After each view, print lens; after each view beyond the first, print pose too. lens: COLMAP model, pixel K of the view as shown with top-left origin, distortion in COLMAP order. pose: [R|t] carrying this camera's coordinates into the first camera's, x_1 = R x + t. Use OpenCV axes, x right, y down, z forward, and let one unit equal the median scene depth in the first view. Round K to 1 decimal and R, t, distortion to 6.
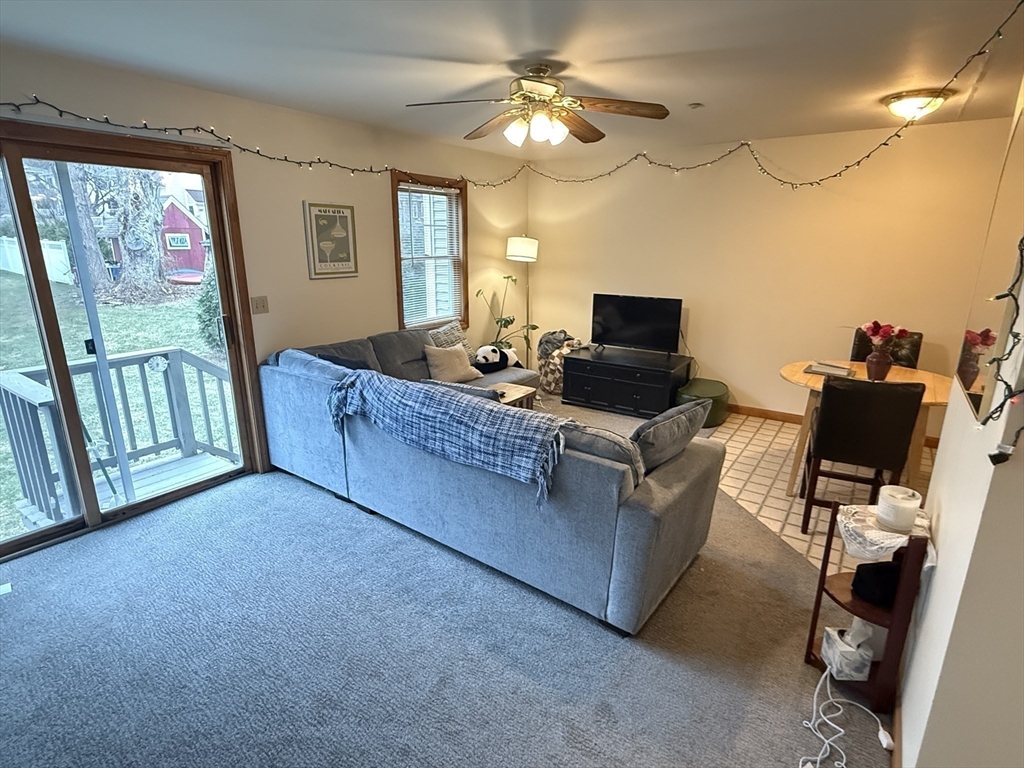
lens RADIAL K [[536.1, 0, 512.0], [0, 536.1, 382.6], [0, 0, 1]] dist [0.005680, 0.003081]
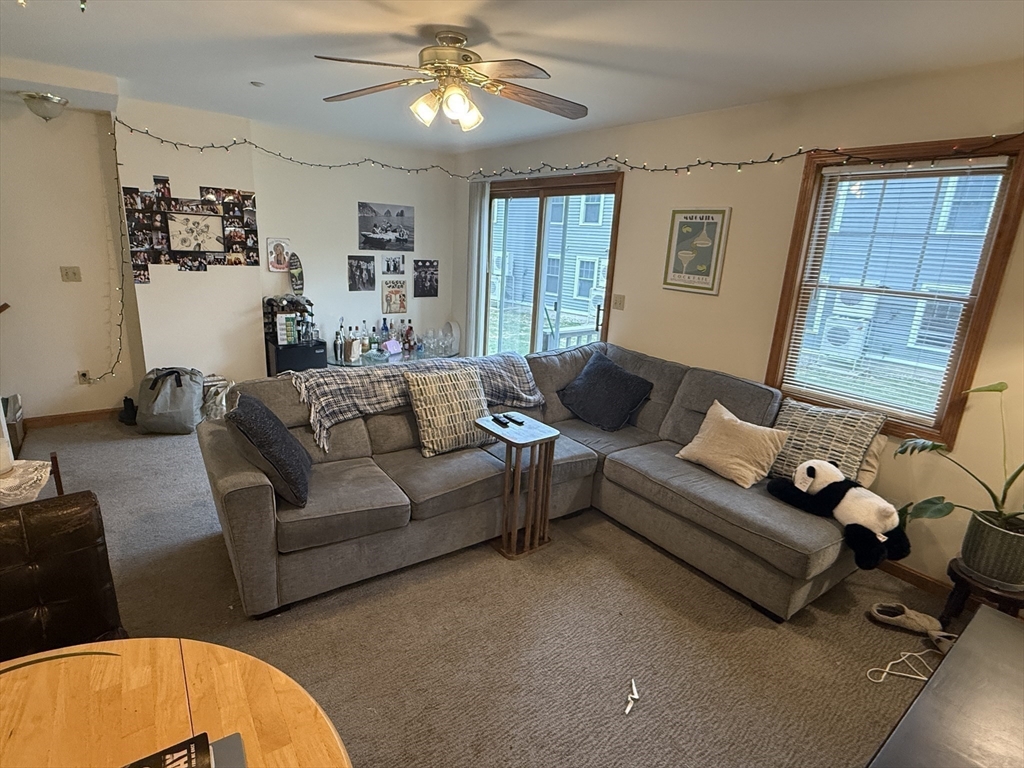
lens RADIAL K [[536.1, 0, 508.1], [0, 536.1, 383.2], [0, 0, 1]] dist [0.005680, 0.003081]
pose [[-0.322087, 0.232787, -0.917644, 0.633922], [-0.293599, 0.896946, 0.330588, -0.269389], [0.900033, 0.375897, -0.220548, 0.996884]]
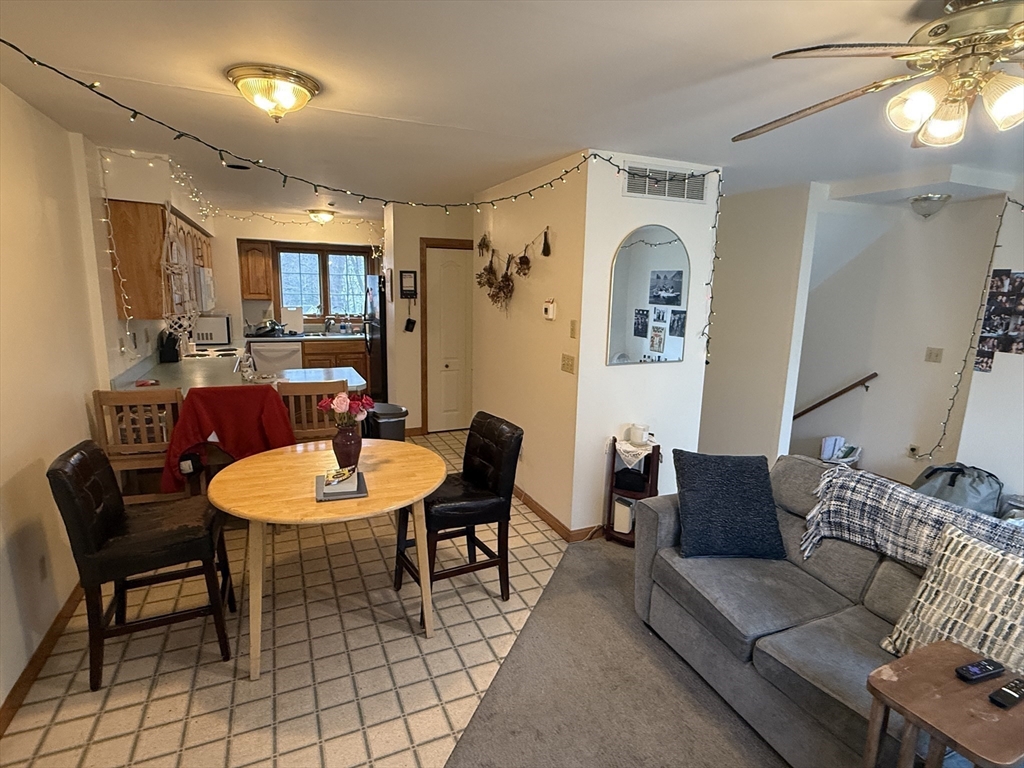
lens RADIAL K [[536.1, 0, 512.2], [0, 536.1, 382.0], [0, 0, 1]] dist [0.005680, 0.003081]
pose [[-0.855066, -0.119434, 0.504577, 0.083988], [0.106584, 0.911847, 0.396454, -0.336536], [-0.507447, 0.392774, -0.766959, 1.208930]]
